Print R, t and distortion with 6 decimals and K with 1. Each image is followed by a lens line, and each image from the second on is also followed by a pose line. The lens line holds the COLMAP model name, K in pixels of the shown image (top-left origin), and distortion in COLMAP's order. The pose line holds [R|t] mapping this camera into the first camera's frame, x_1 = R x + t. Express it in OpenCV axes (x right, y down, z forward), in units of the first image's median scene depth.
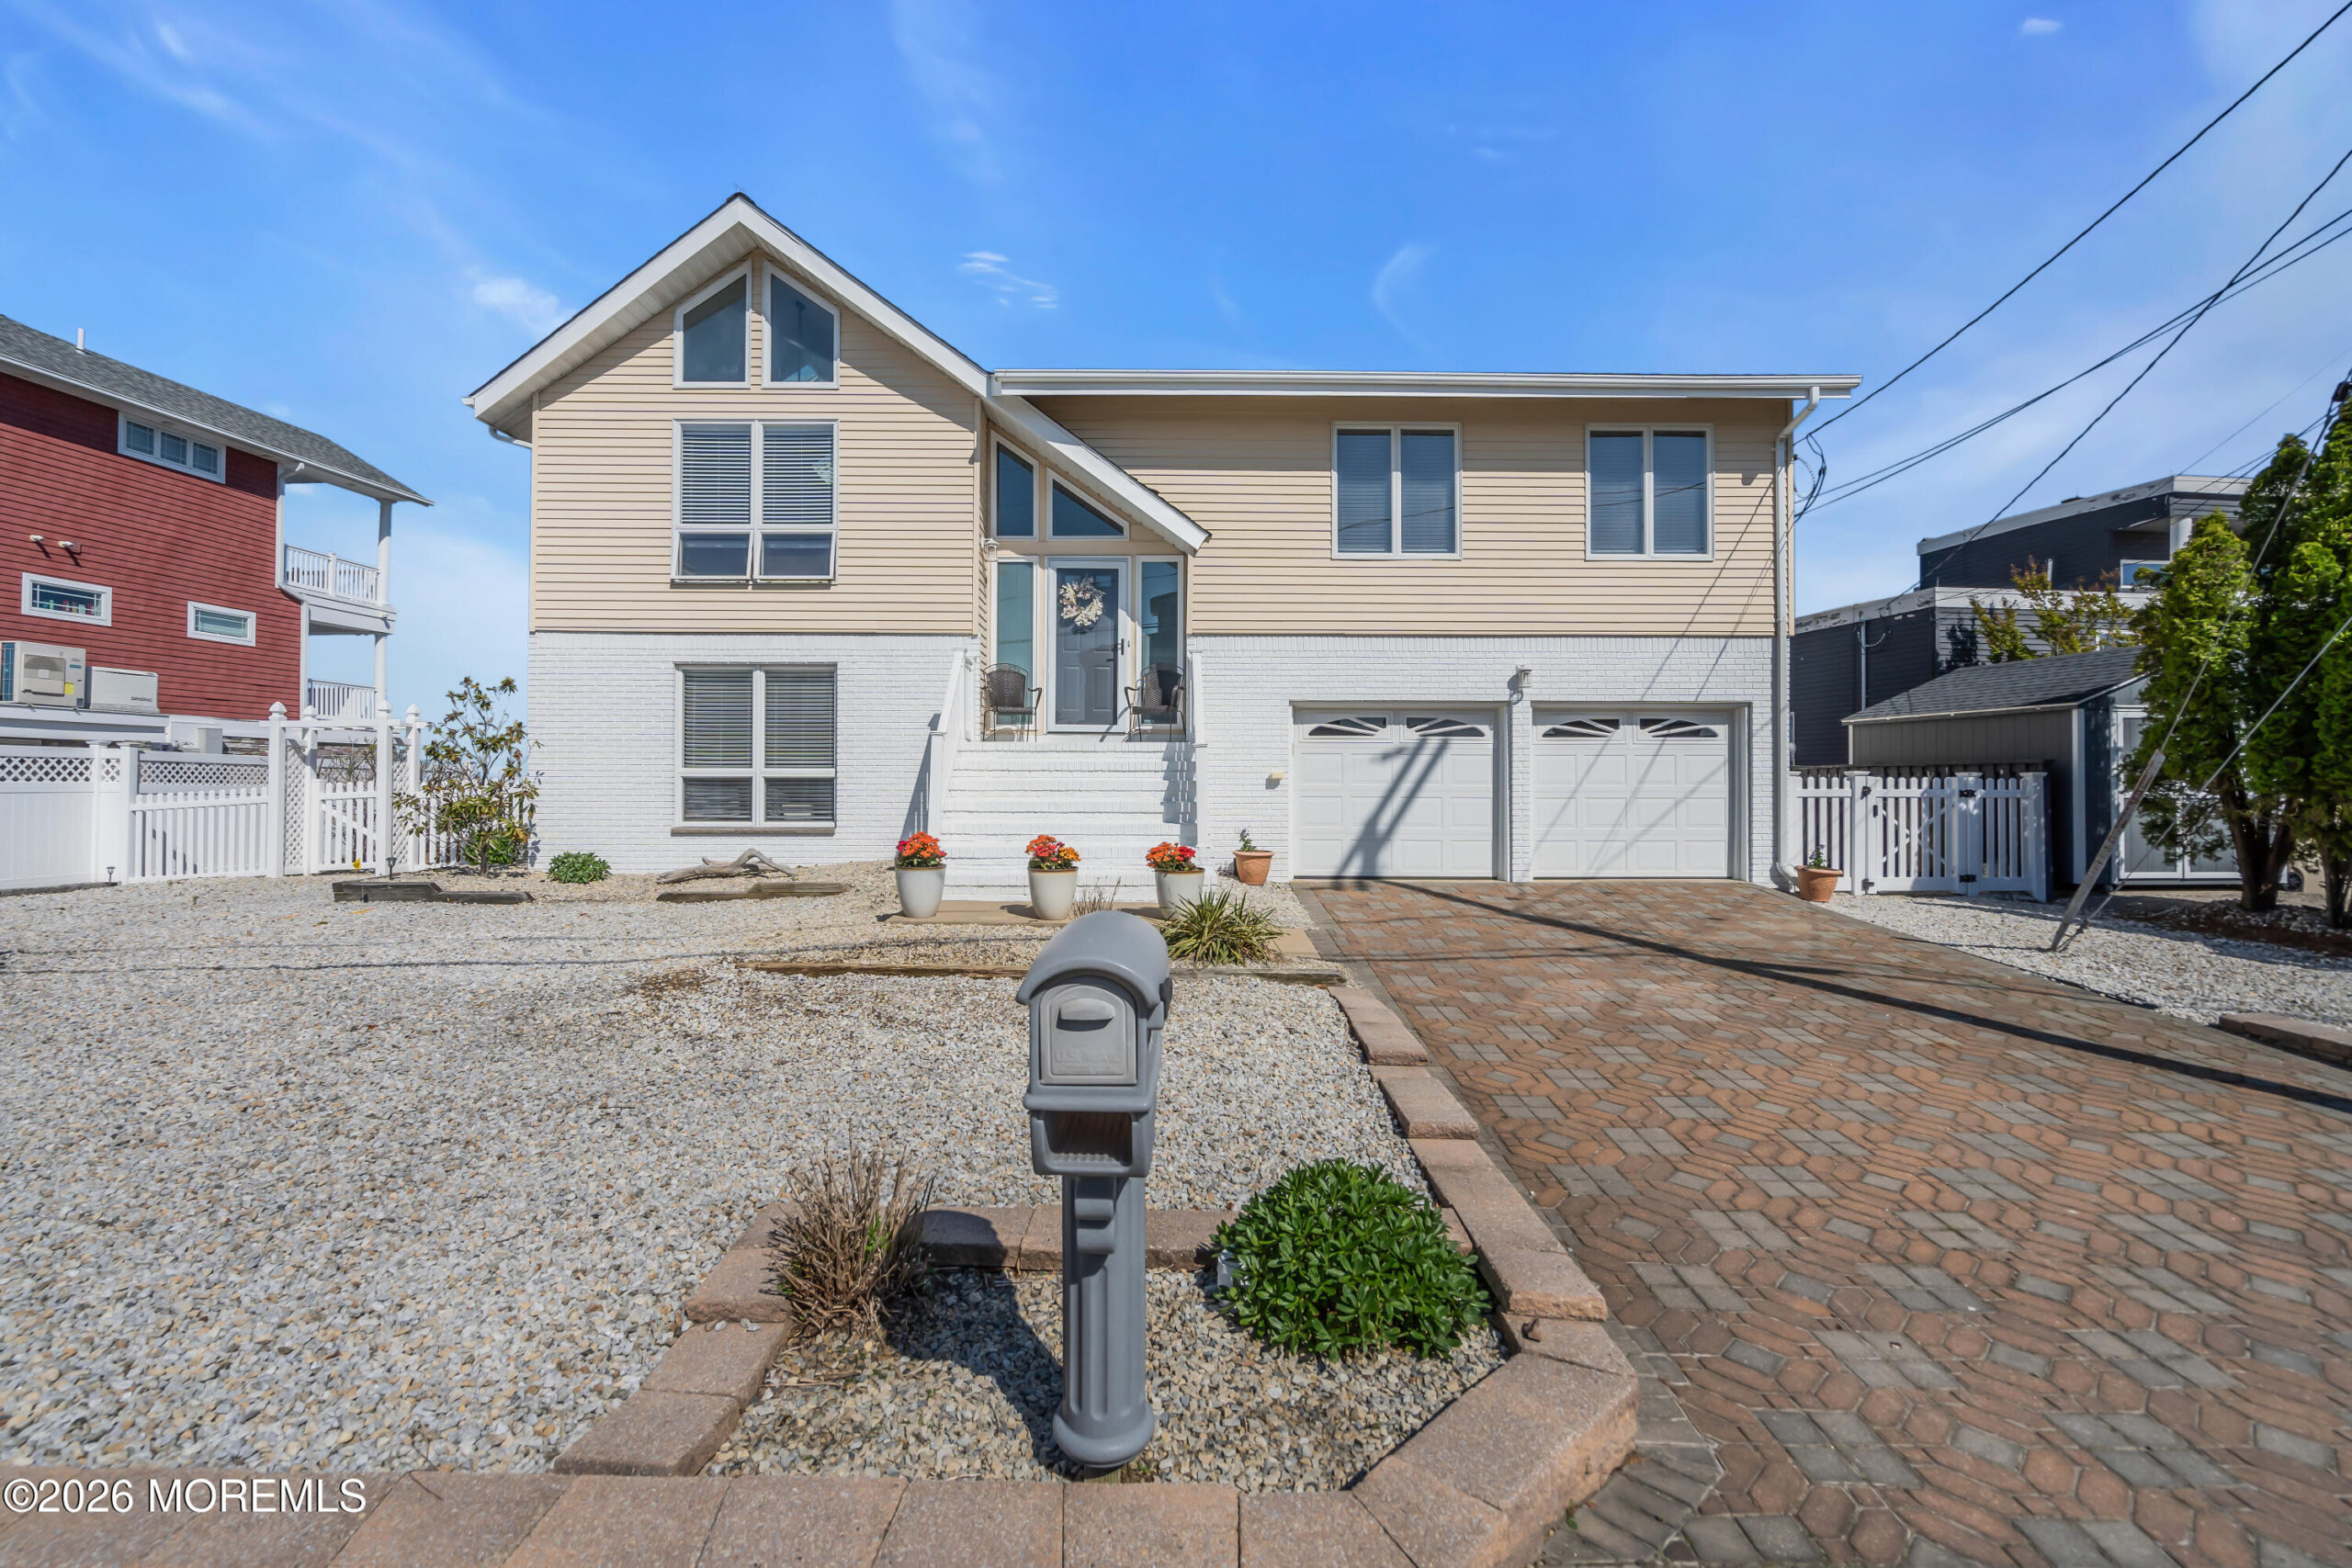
lens RADIAL K [[1102.7, 0, 1163.3], [0, 1102.7, 798.6], [0, 0, 1]] dist [-0.000758, 0.000224]
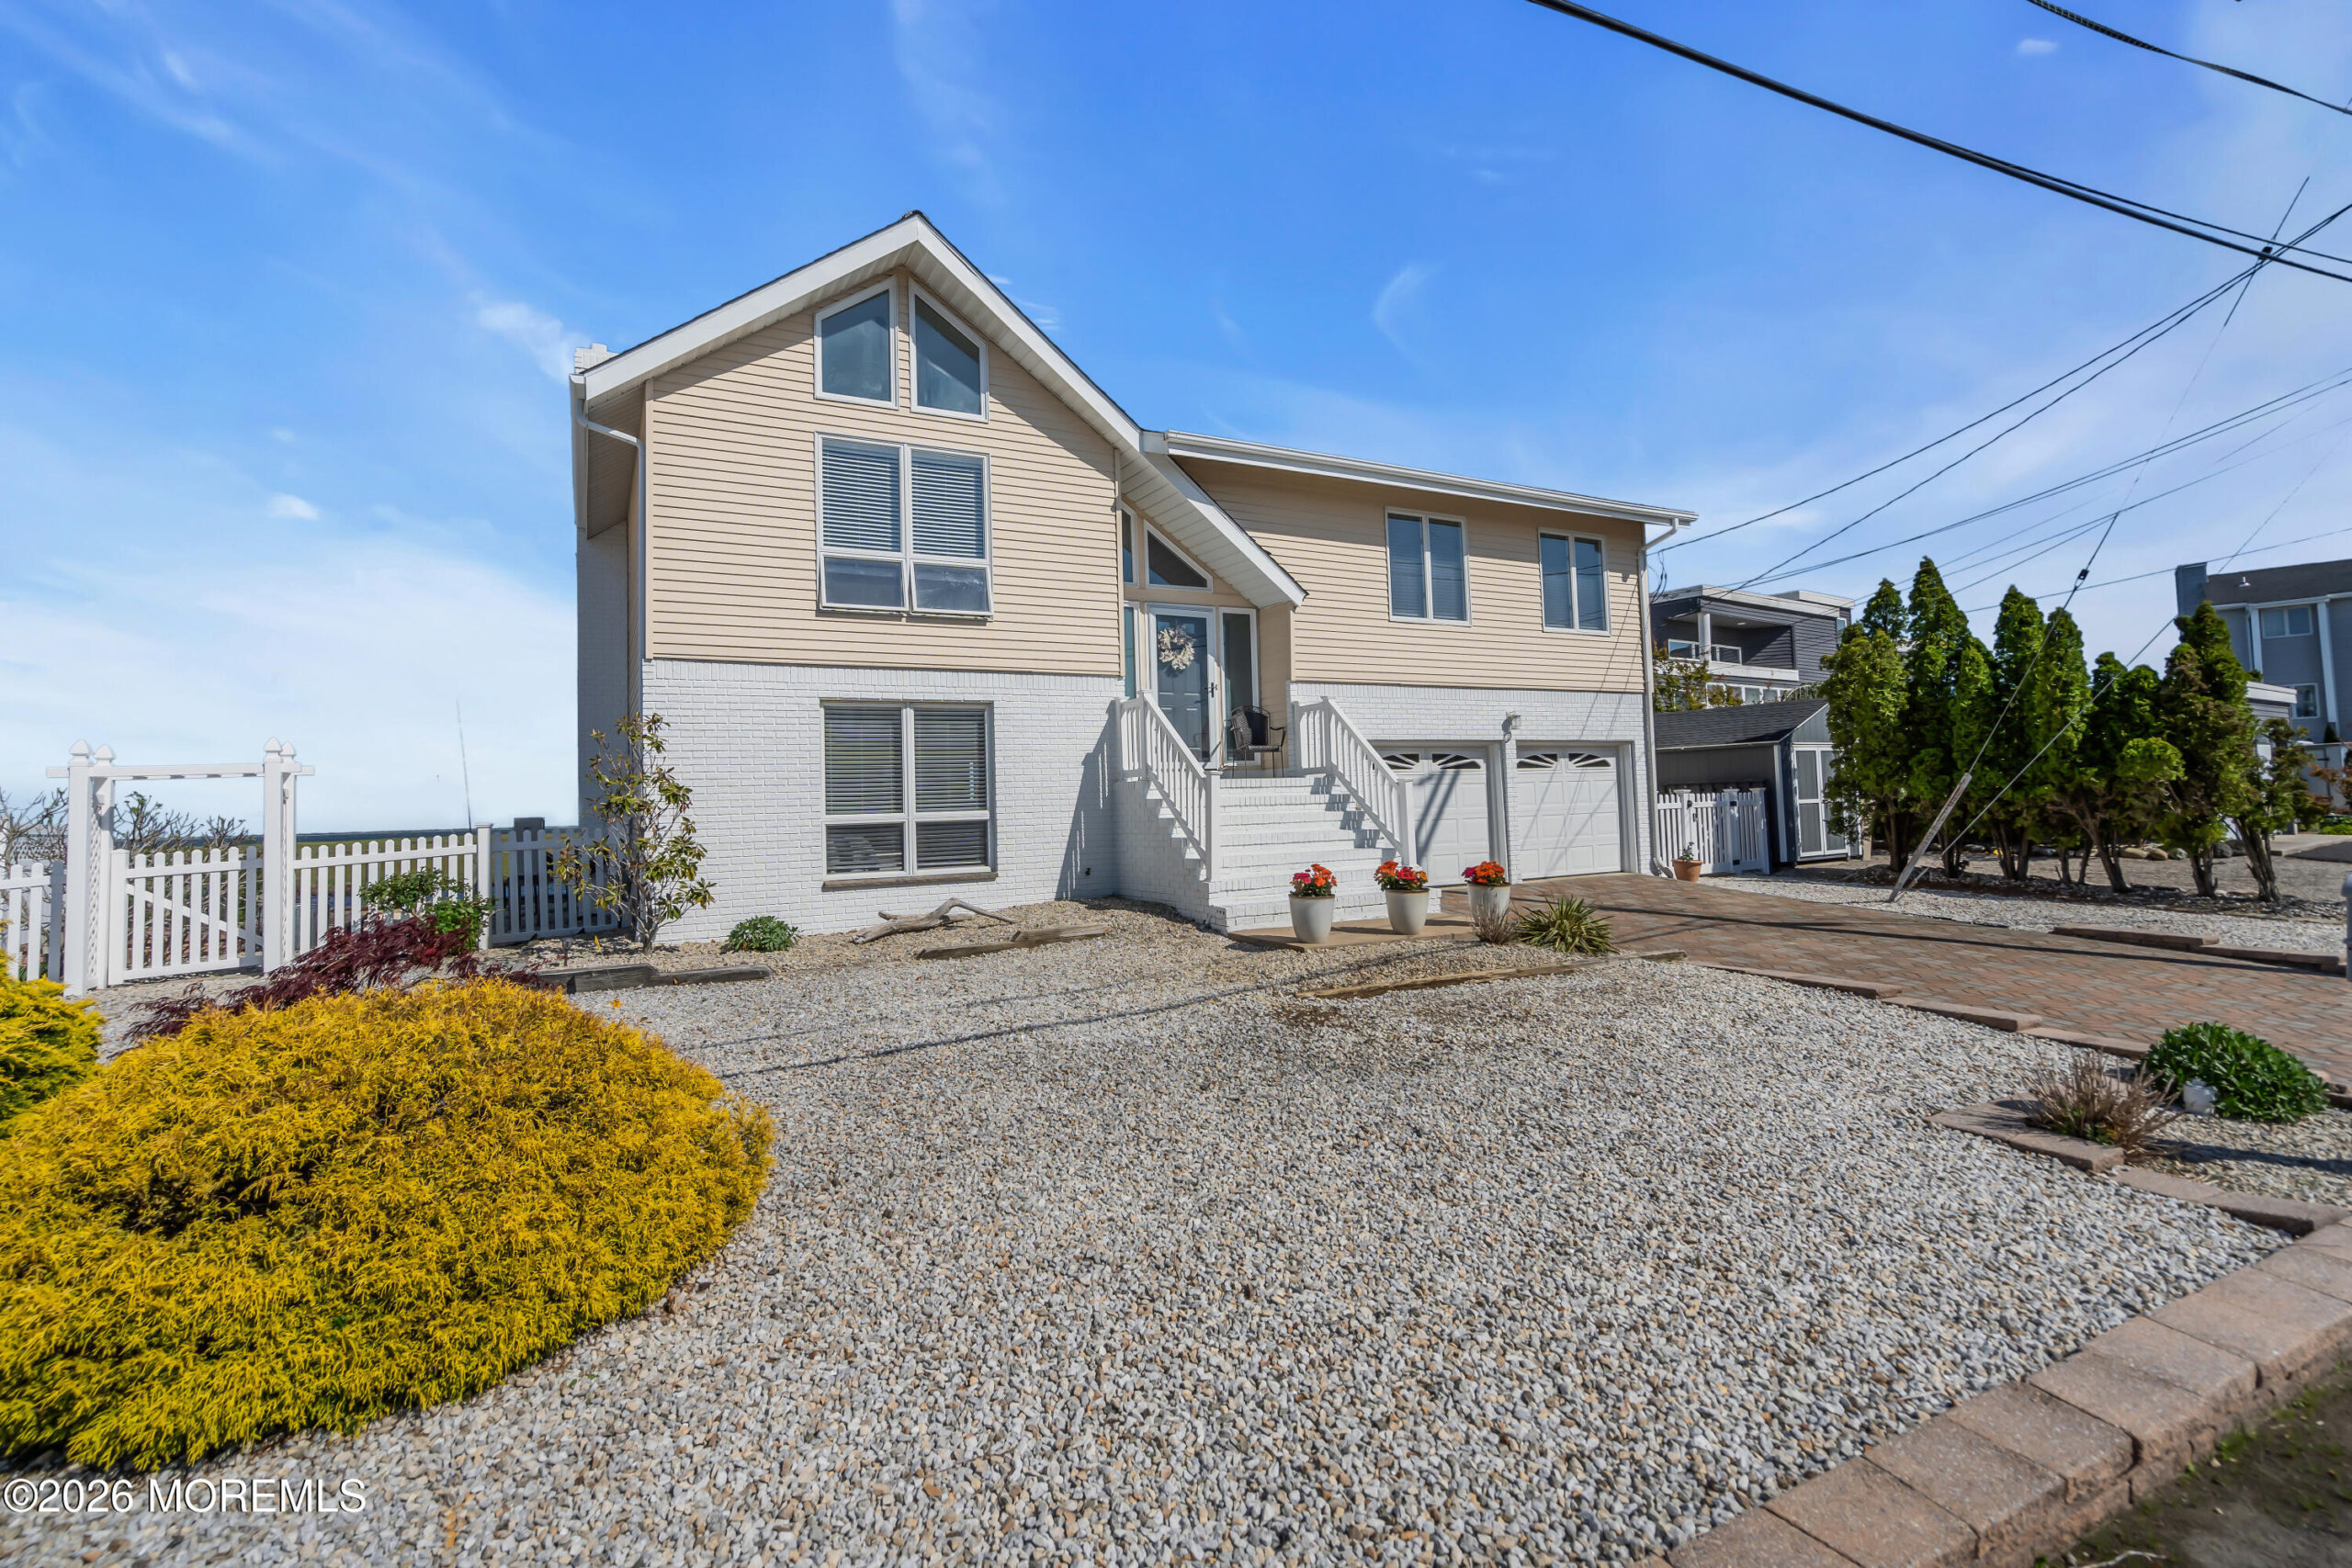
lens RADIAL K [[1089.1, 0, 1168.3], [0, 1089.1, 778.6], [0, 0, 1]] dist [-0.001623, 0.000595]
pose [[0.883453, -0.017539, 0.468192, -0.605910], [0.037889, 0.998701, -0.034081, -0.016661], [-0.466985, 0.047848, 0.882969, 0.084586]]
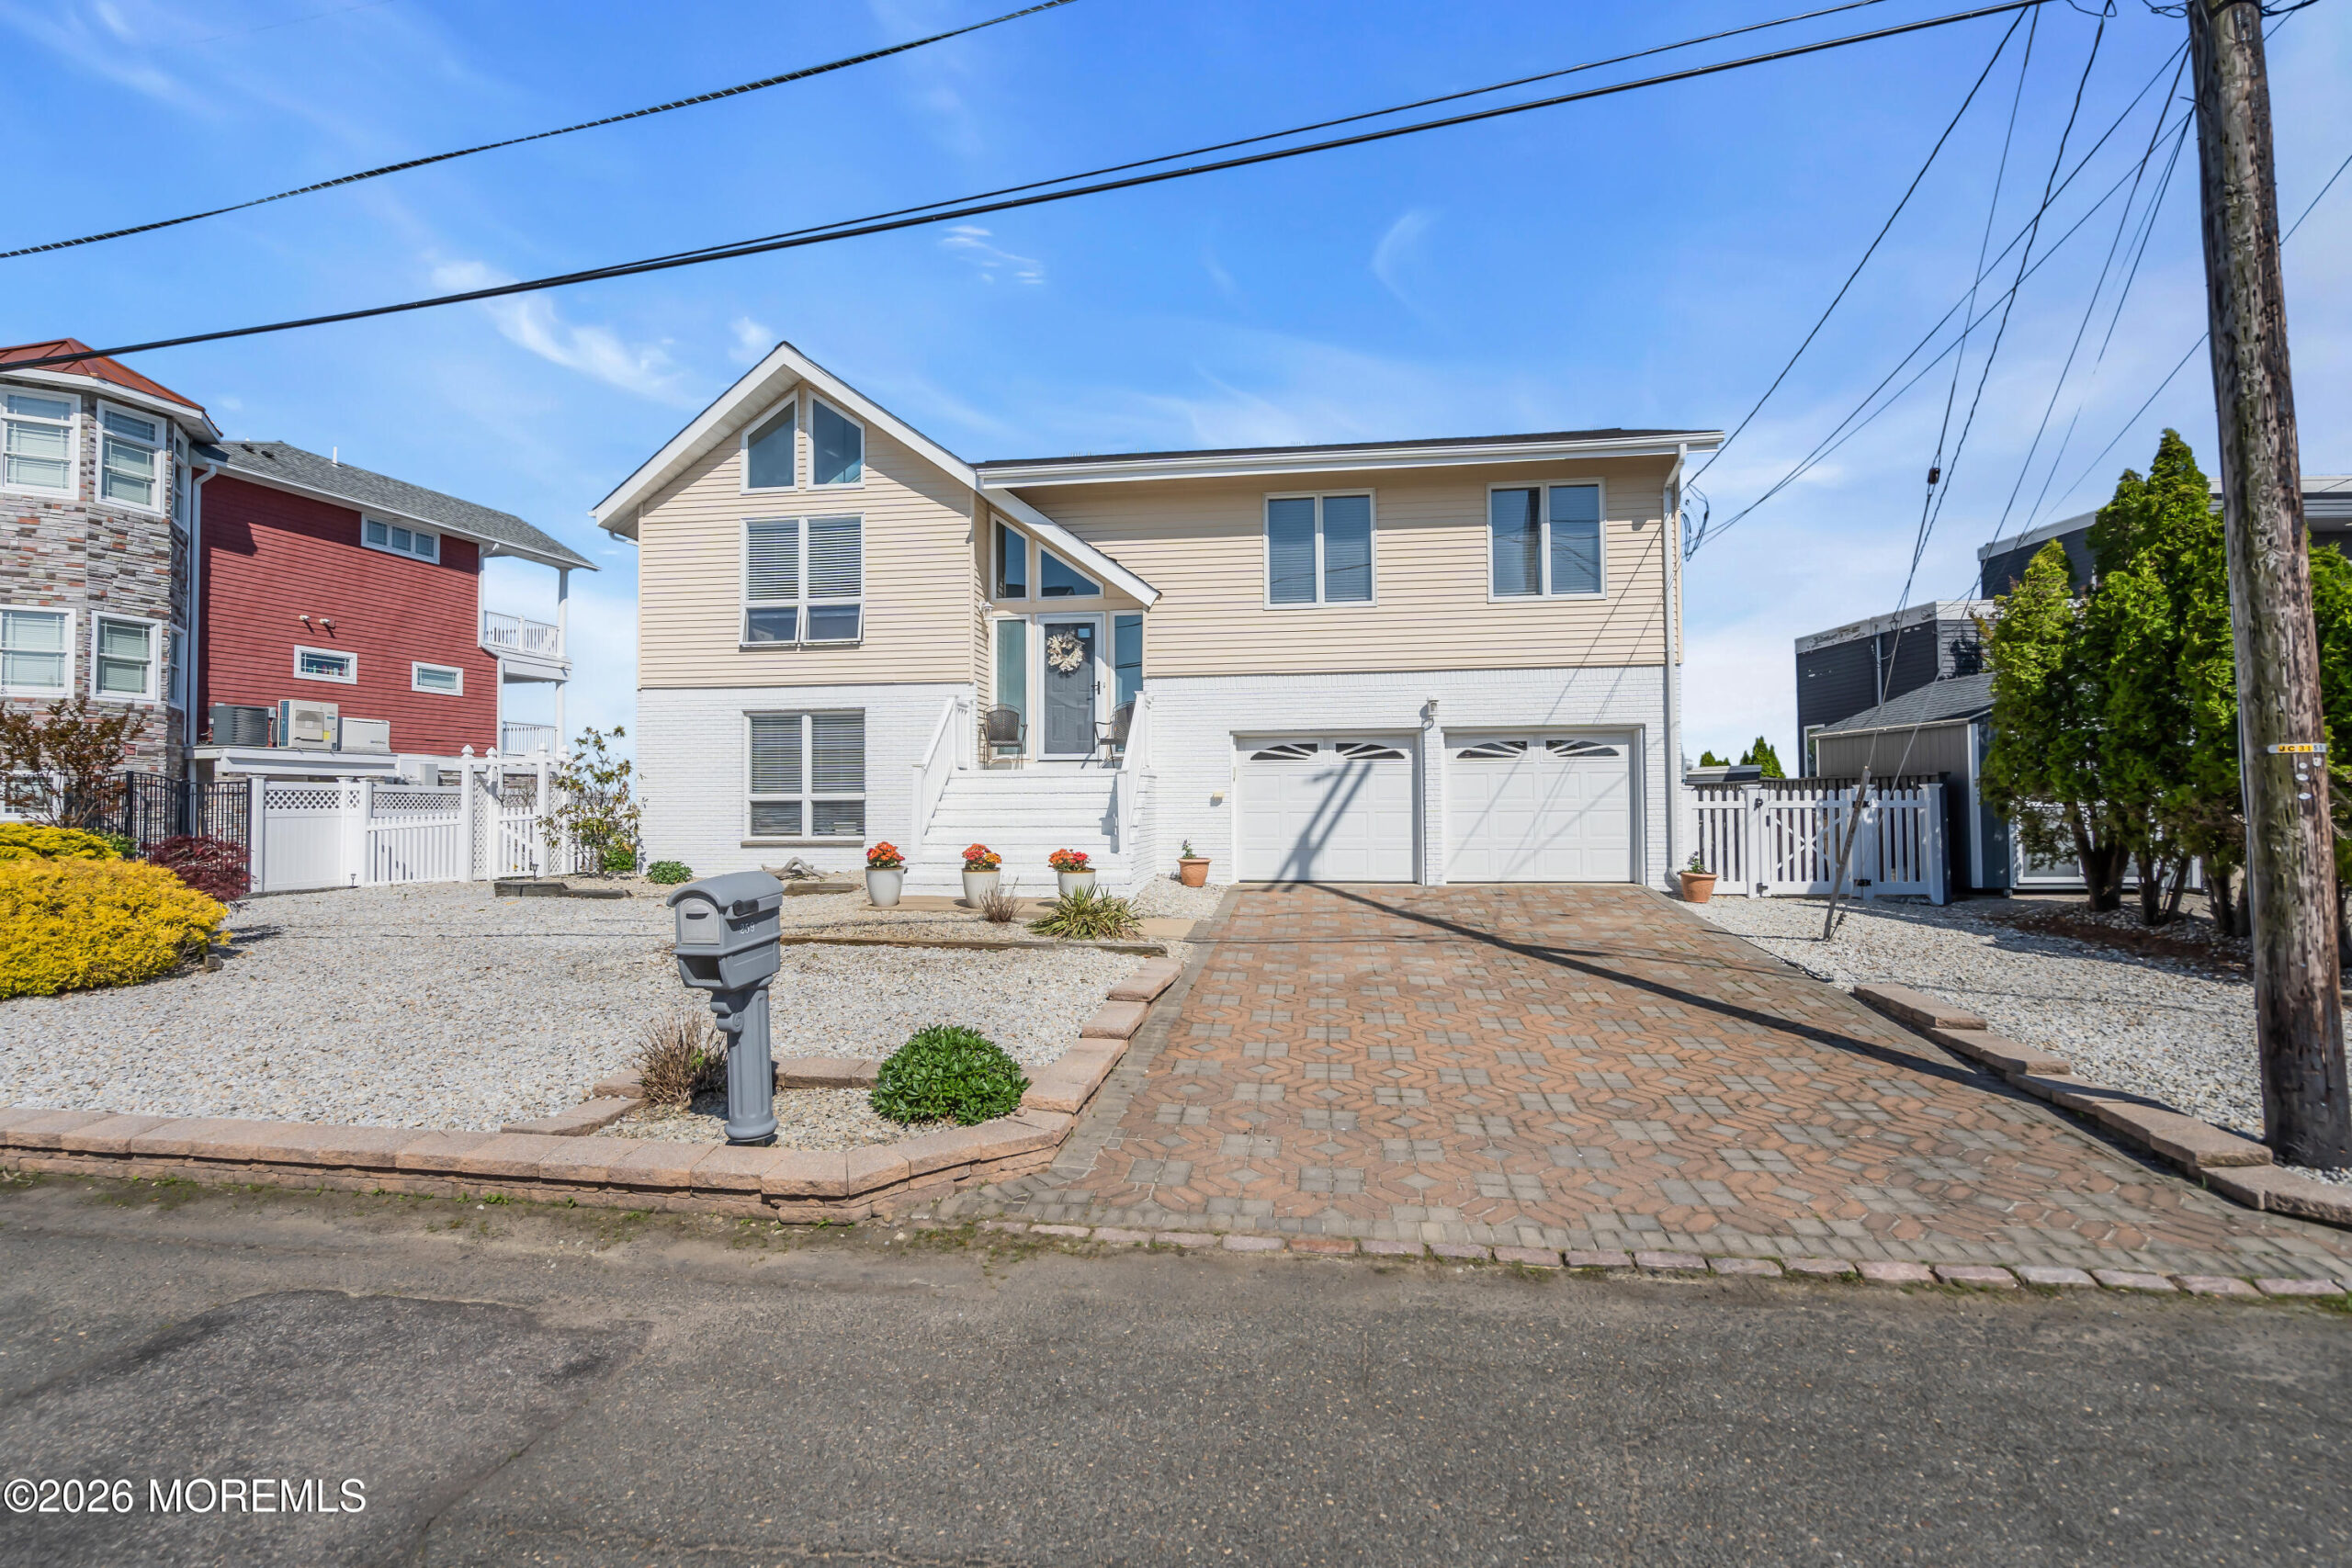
lens RADIAL K [[1129.2, 0, 1154.9], [0, 1129.2, 806.0], [0, 0, 1]] dist [0.000648, 0.000598]
pose [[0.988072, -0.009281, -0.153713, 0.219587], [0.007932, 0.999924, -0.009387, 0.001995], [0.153789, 0.008056, 0.988071, -0.204178]]
